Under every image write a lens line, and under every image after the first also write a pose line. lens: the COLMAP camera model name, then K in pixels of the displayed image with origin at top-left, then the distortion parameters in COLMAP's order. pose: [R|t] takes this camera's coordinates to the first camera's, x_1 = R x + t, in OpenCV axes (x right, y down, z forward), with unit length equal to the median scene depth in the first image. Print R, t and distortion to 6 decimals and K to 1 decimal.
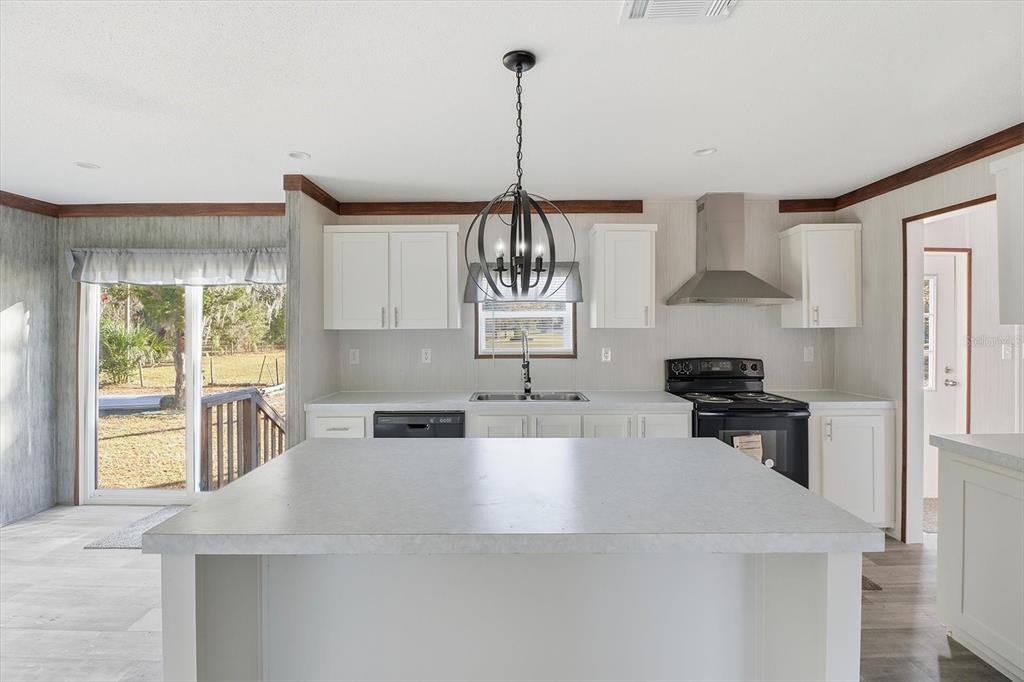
lens RADIAL K [[474.4, 0, 511.5], [0, 474.4, 325.0], [0, 0, 1]] dist [0.001516, -0.012962]
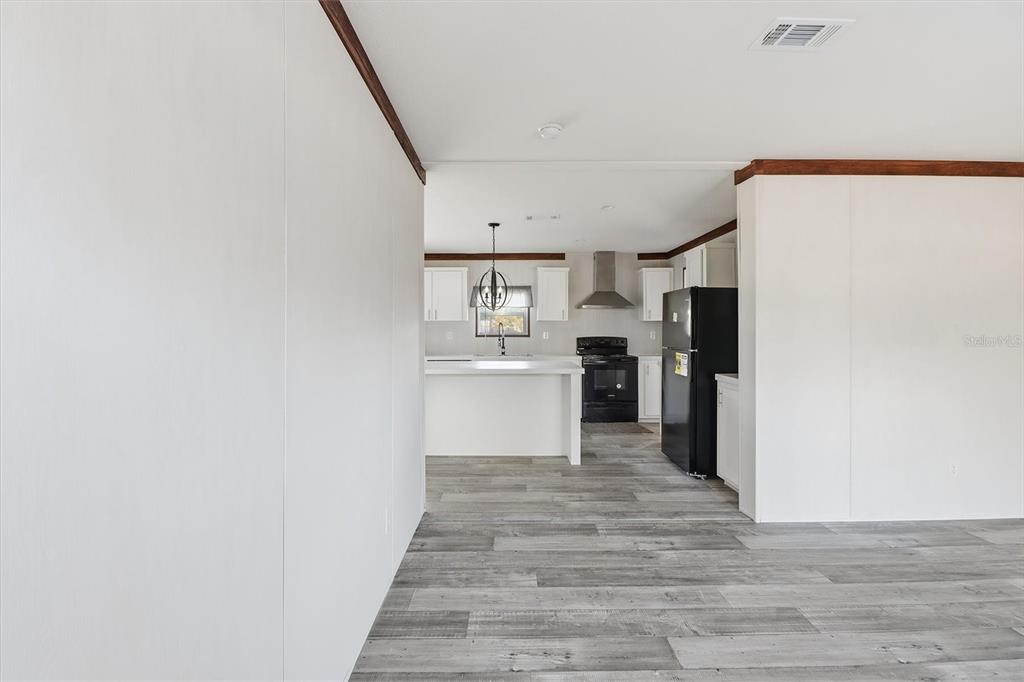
lens RADIAL K [[496.1, 0, 512.2], [0, 496.1, 330.0], [0, 0, 1]] dist [0.003238, -0.012921]
pose [[0.999949, 0.003580, 0.009458, 0.050395], [-0.003590, 0.999993, 0.001119, 0.041386], [-0.009454, -0.001153, 0.999955, -0.990082]]
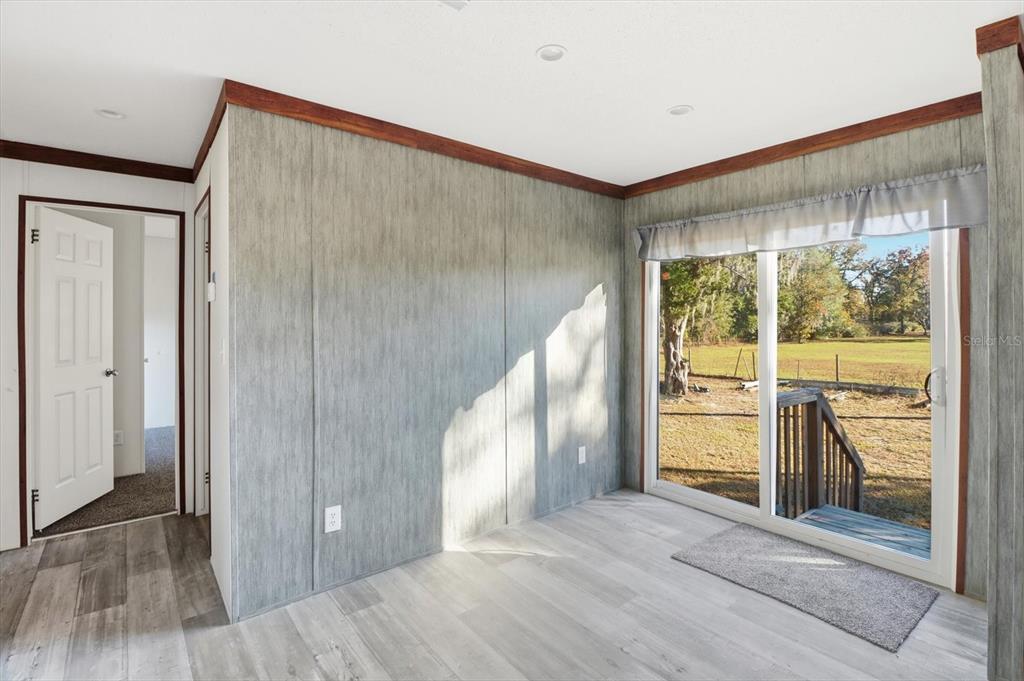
lens RADIAL K [[474.4, 0, 511.5], [0, 474.4, 324.5], [0, 0, 1]] dist [0.001516, -0.012962]
pose [[0.632857, 0.003833, -0.774259, -0.338751], [0.004585, 0.999952, 0.008697, 0.028022], [0.774255, -0.009054, 0.632809, 0.173740]]
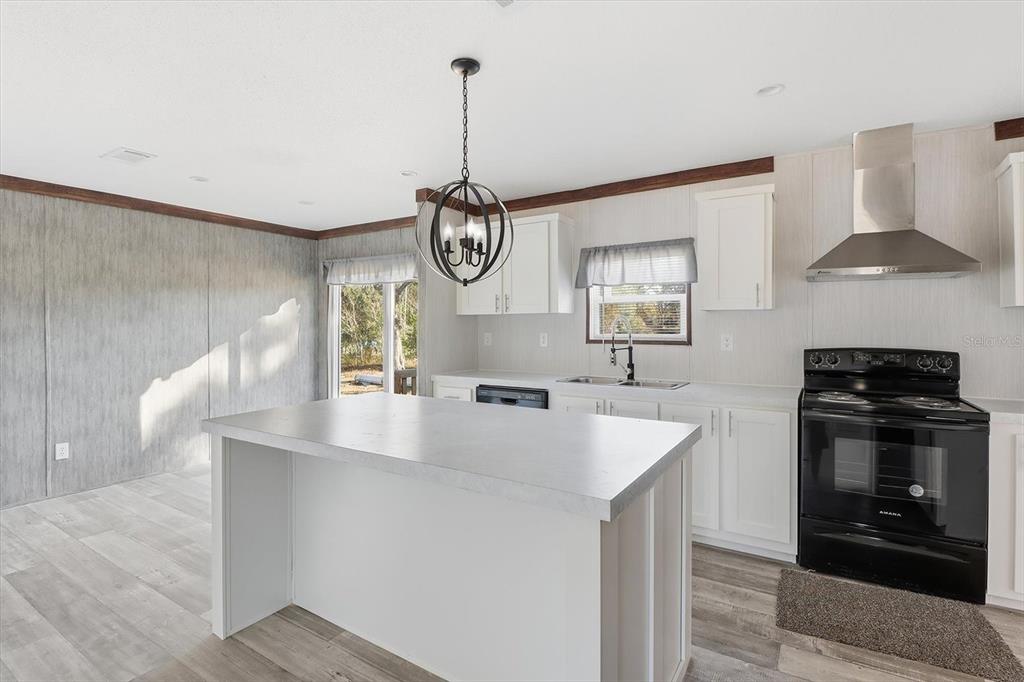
lens RADIAL K [[496.1, 0, 512.2], [0, 496.1, 330.0], [0, 0, 1]] dist [0.003238, -0.012921]
pose [[0.847501, 0.006354, -0.530756, 0.357120], [0.001159, 0.999904, 0.013823, 0.028319], [0.530793, -0.012330, 0.847412, 0.019861]]
